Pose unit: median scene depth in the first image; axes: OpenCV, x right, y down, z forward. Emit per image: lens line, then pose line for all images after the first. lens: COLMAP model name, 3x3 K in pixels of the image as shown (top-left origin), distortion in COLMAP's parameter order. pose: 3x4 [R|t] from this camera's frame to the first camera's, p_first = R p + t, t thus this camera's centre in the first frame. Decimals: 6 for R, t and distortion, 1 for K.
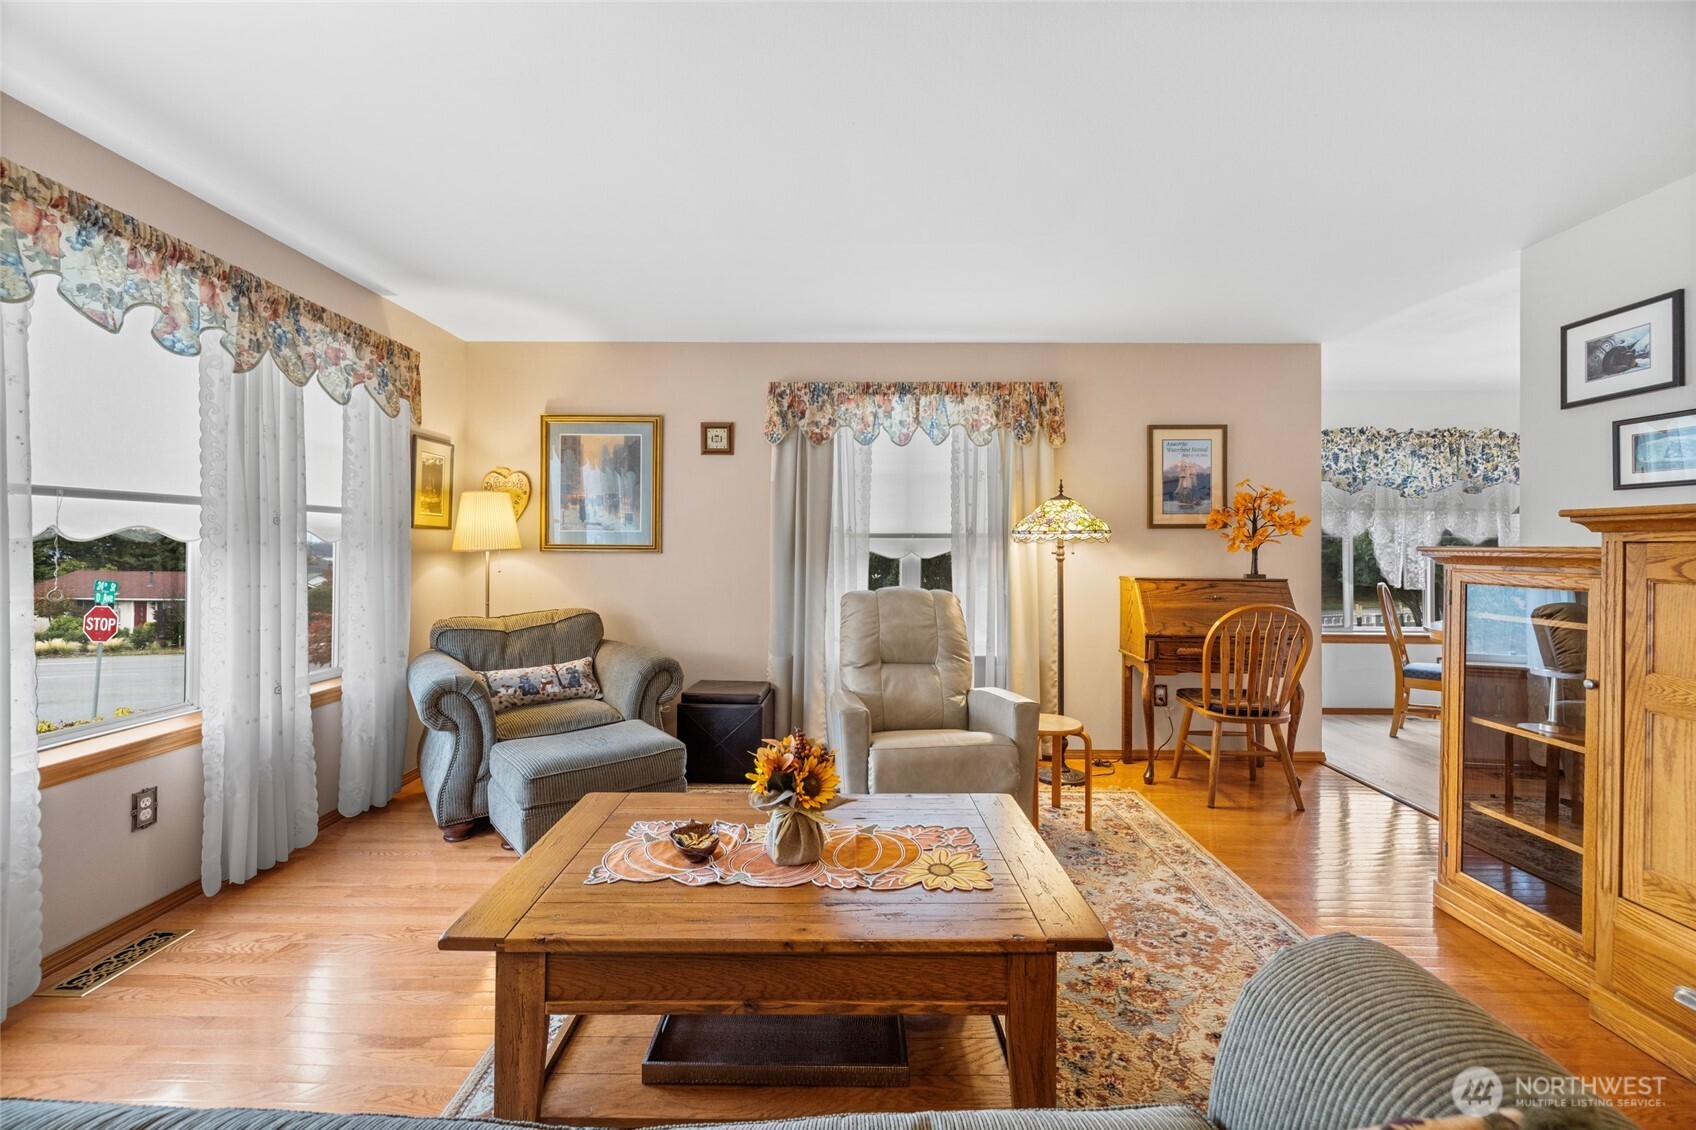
lens RADIAL K [[720.2, 0, 843.2], [0, 720.2, 543.8], [0, 0, 1]] dist [-0.003929, 0.000605]
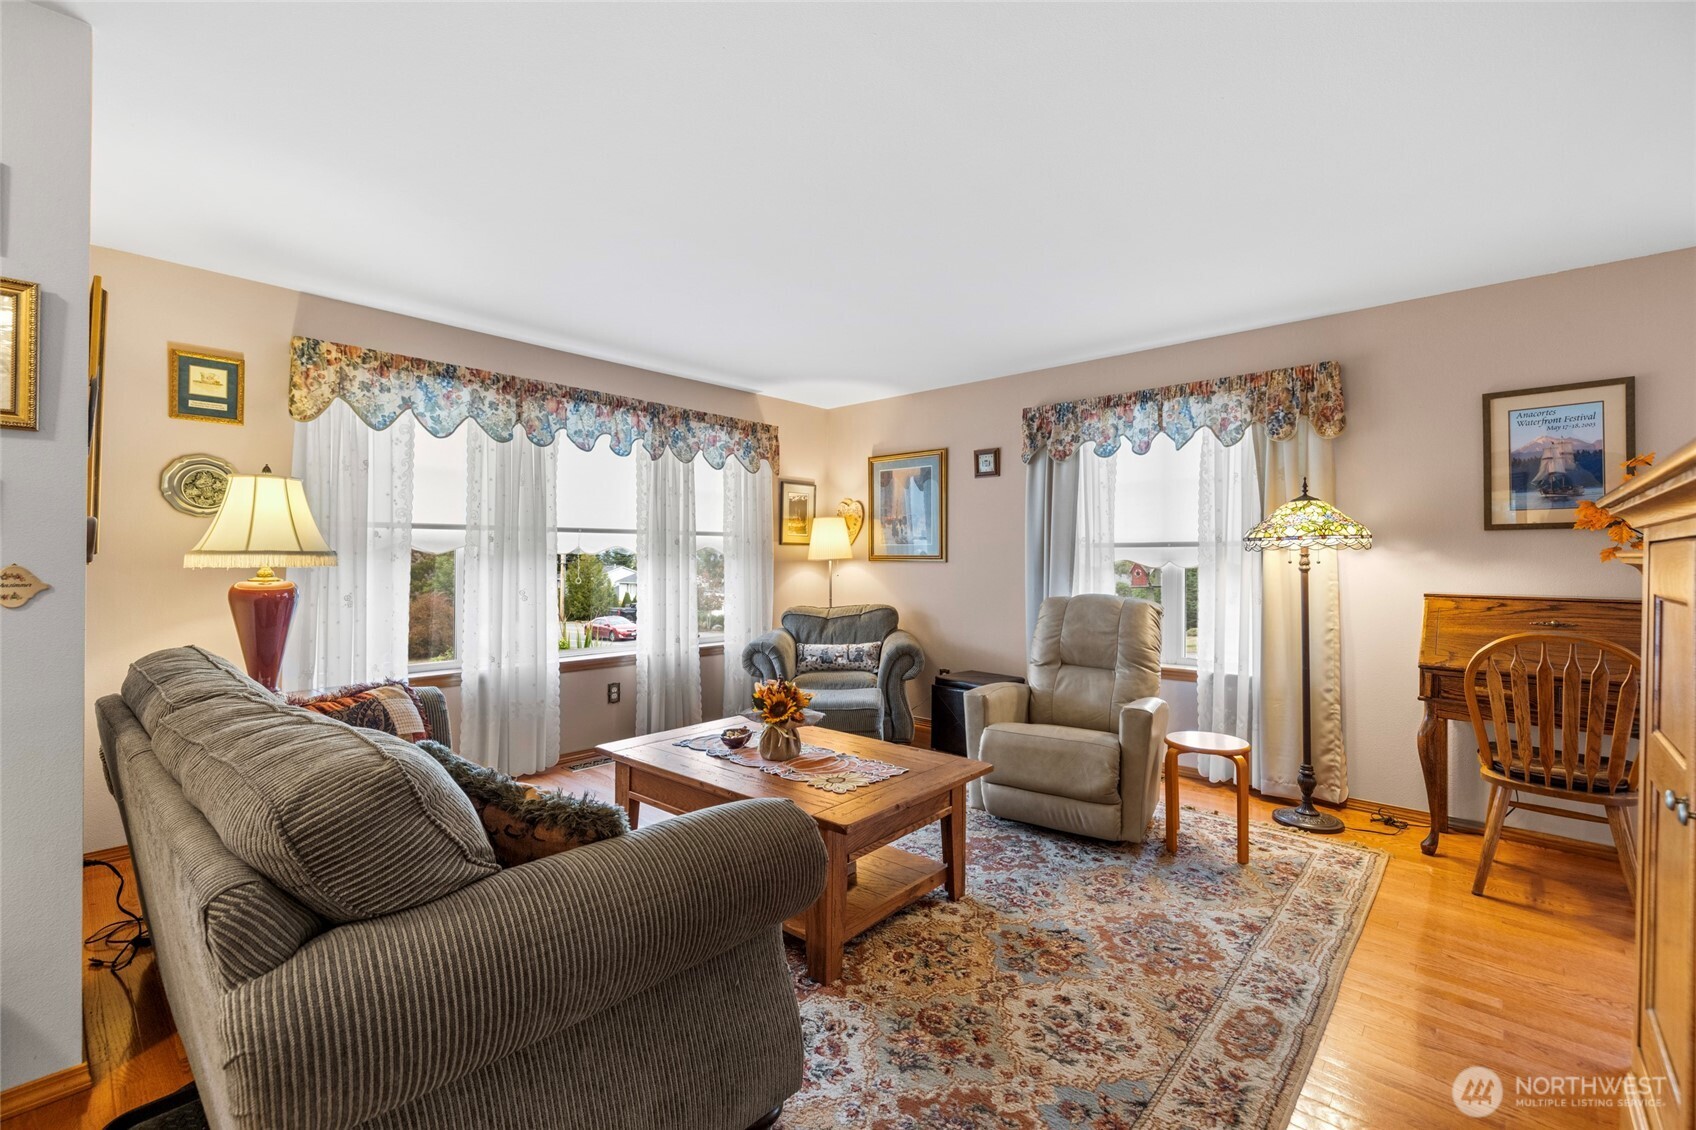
lens RADIAL K [[734.5, 0, 841.3], [0, 734.5, 550.5], [0, 0, 1]] dist [-0.000934, -0.000645]
pose [[0.741010, -0.009361, -0.671429, 0.486413], [0.004609, 0.999950, -0.008855, 0.003988], [0.671479, 0.003467, 0.741016, -0.030382]]
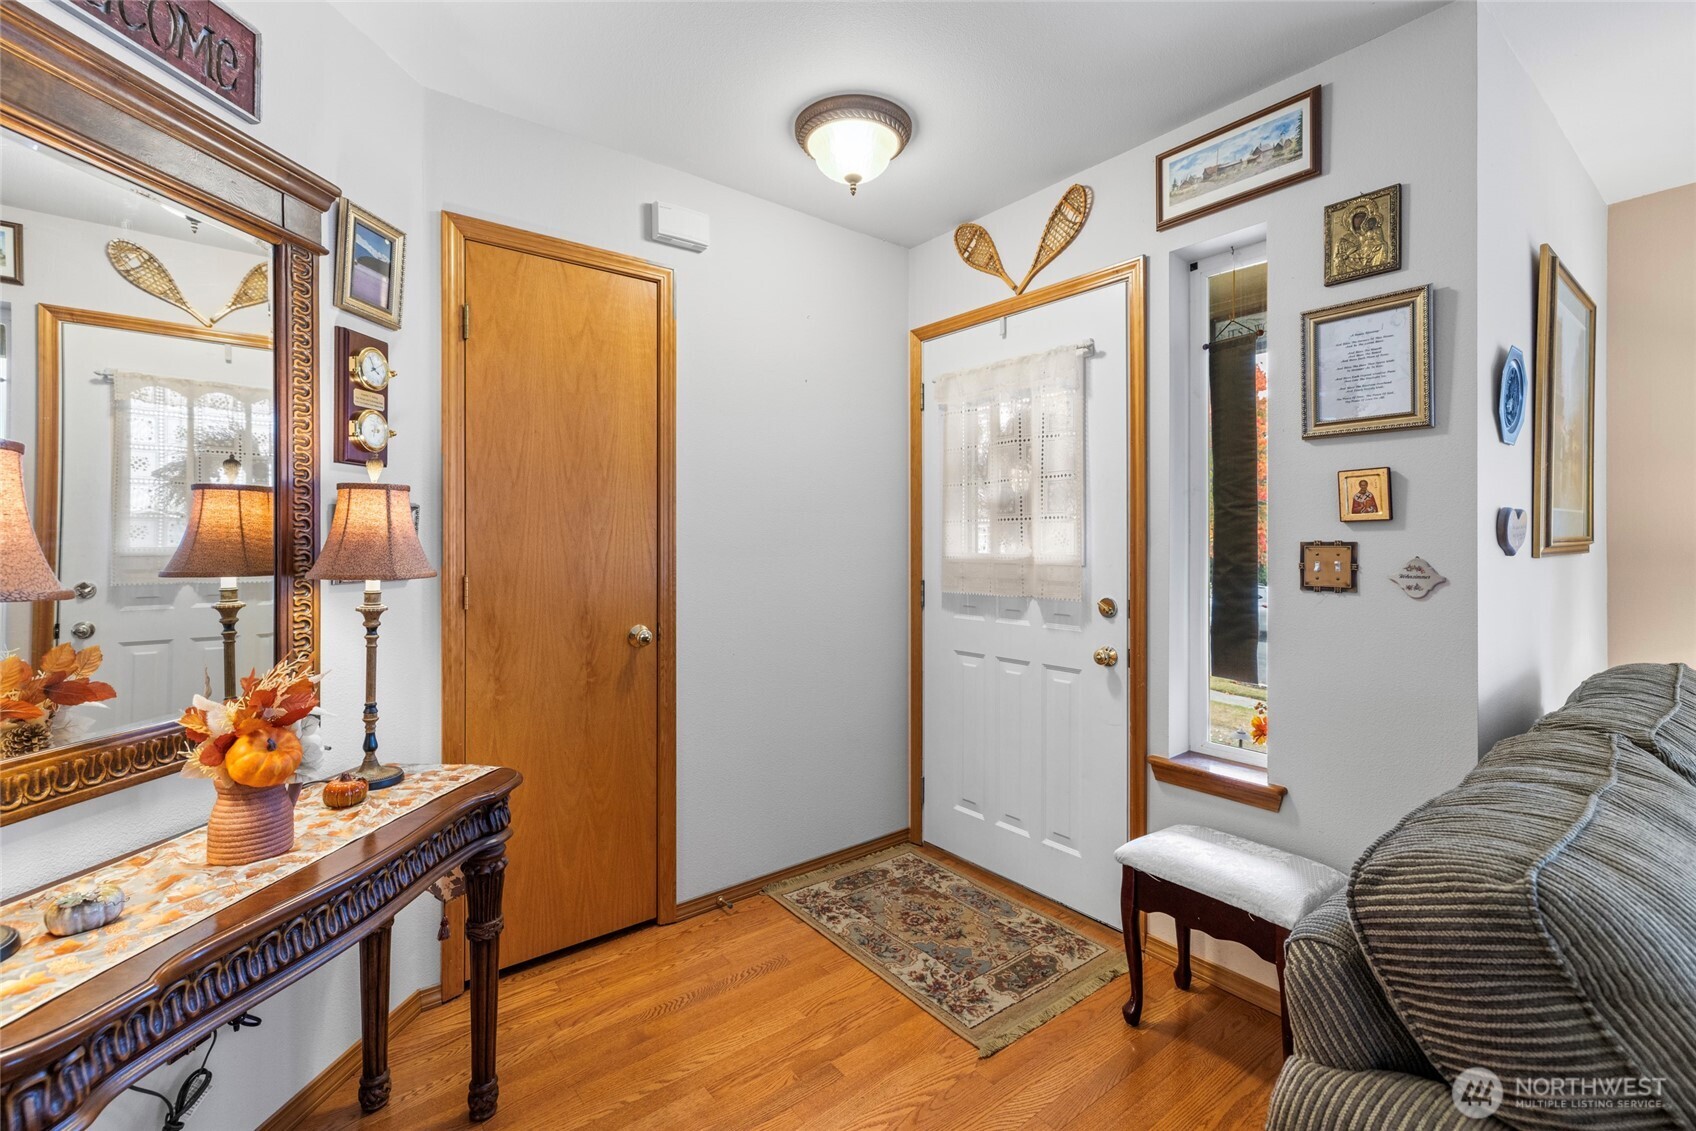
lens RADIAL K [[734.5, 0, 825.1], [0, 734.5, 543.6], [0, 0, 1]] dist [-0.000934, -0.000645]
pose [[-0.801723, -0.006953, -0.597656, 0.404864], [-0.001374, 0.999951, -0.009790, 0.002678], [0.597695, -0.007028, -0.801693, 0.105747]]
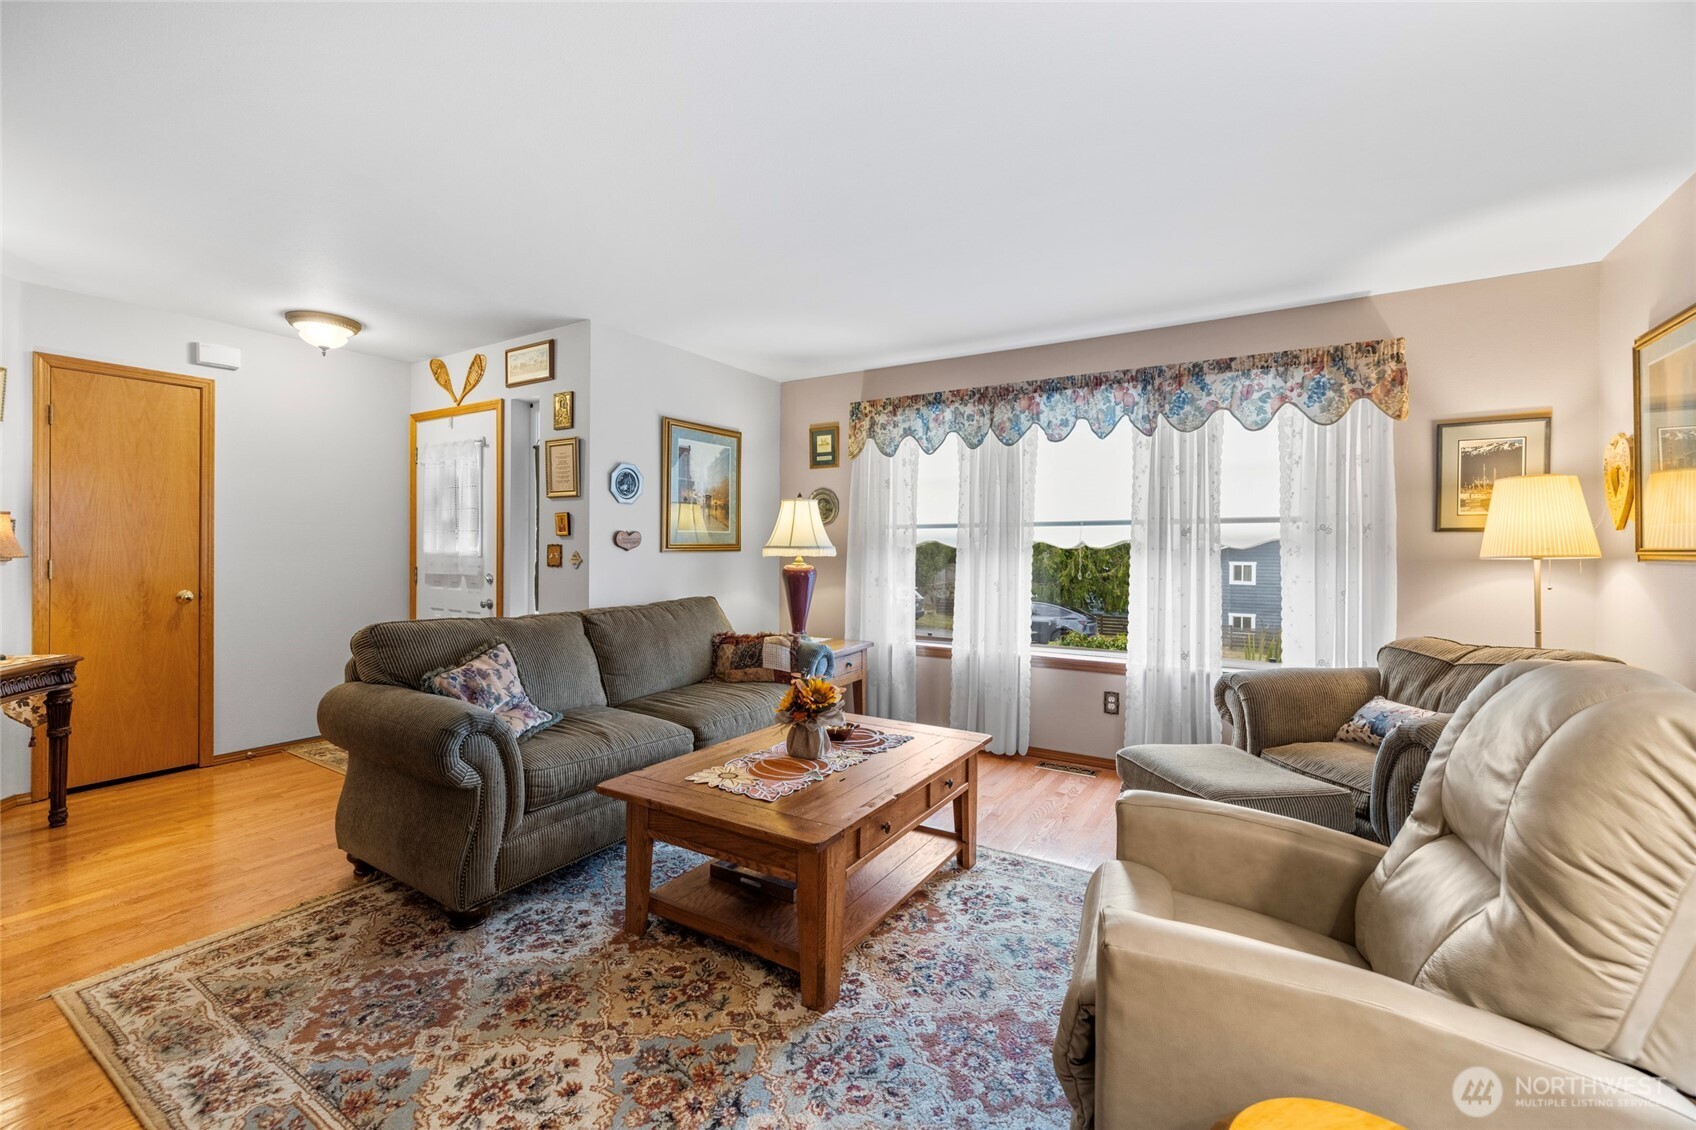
lens RADIAL K [[720.2, 0, 826.1], [0, 720.2, 550.3], [0, 0, 1]] dist [-0.003929, 0.000605]
pose [[-0.544427, -0.009209, -0.838757, 0.520219], [-0.005342, 0.999958, -0.007511, 0.010640], [0.838791, 0.000392, -0.544453, 0.827012]]
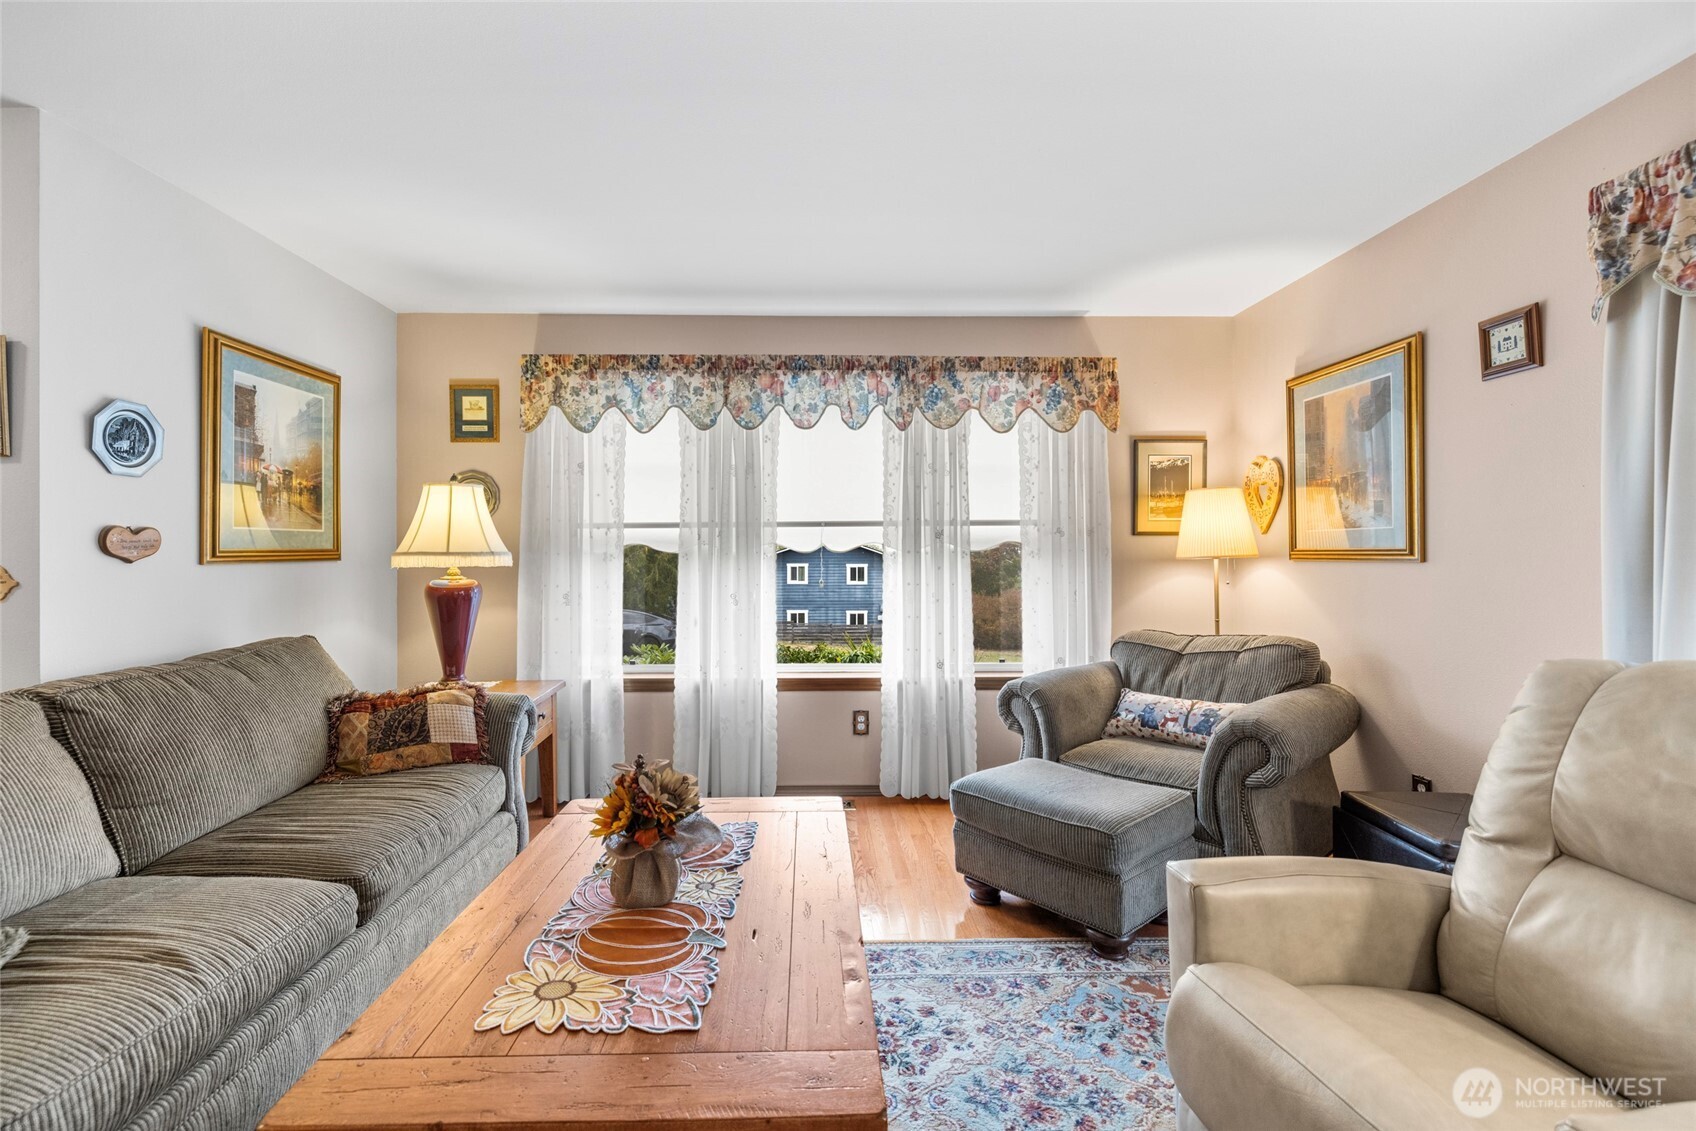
lens RADIAL K [[734.5, 0, 827.3], [0, 734.5, 555.4], [0, 0, 1]] dist [-0.000934, -0.000645]
pose [[0.019489, -0.005268, -0.999796, 0.382894], [0.008908, 0.999947, -0.005096, 0.006849], [0.999770, -0.008807, 0.019534, 0.543732]]
